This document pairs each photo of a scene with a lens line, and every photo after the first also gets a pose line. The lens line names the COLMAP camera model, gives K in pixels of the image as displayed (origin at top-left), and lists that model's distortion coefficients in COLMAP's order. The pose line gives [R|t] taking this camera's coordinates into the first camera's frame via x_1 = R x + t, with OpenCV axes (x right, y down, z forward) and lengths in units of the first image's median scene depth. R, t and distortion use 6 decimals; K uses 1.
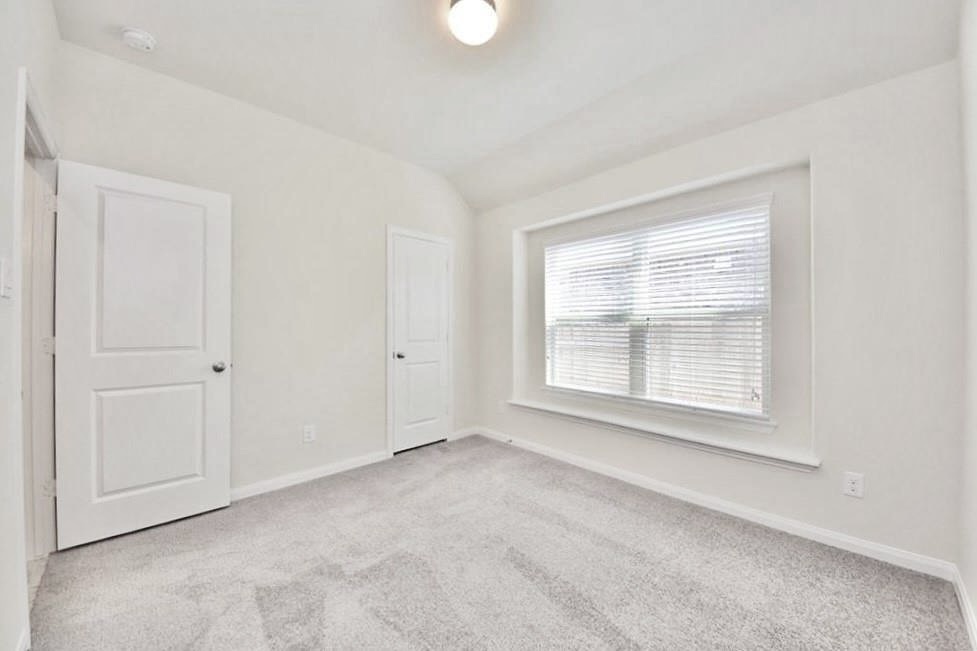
lens RADIAL K [[366.0, 0, 516.0], [0, 366.0, 324.0], [0, 0, 1]] dist [0.002577, -0.006325]
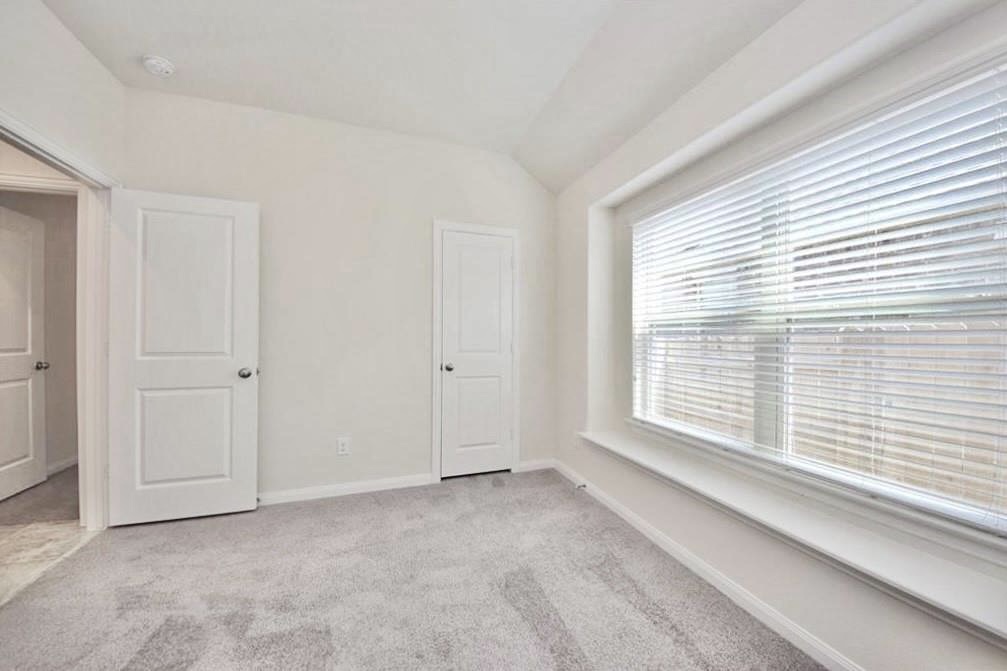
lens RADIAL K [[377.2, 0, 511.0], [0, 377.2, 338.8], [0, 0, 1]] dist [0.002577, -0.006325]
pose [[0.892302, 0.003657, -0.451423, 0.235768], [0.001568, 0.999936, 0.011202, 0.007472], [0.451435, -0.010703, 0.892240, 0.281658]]
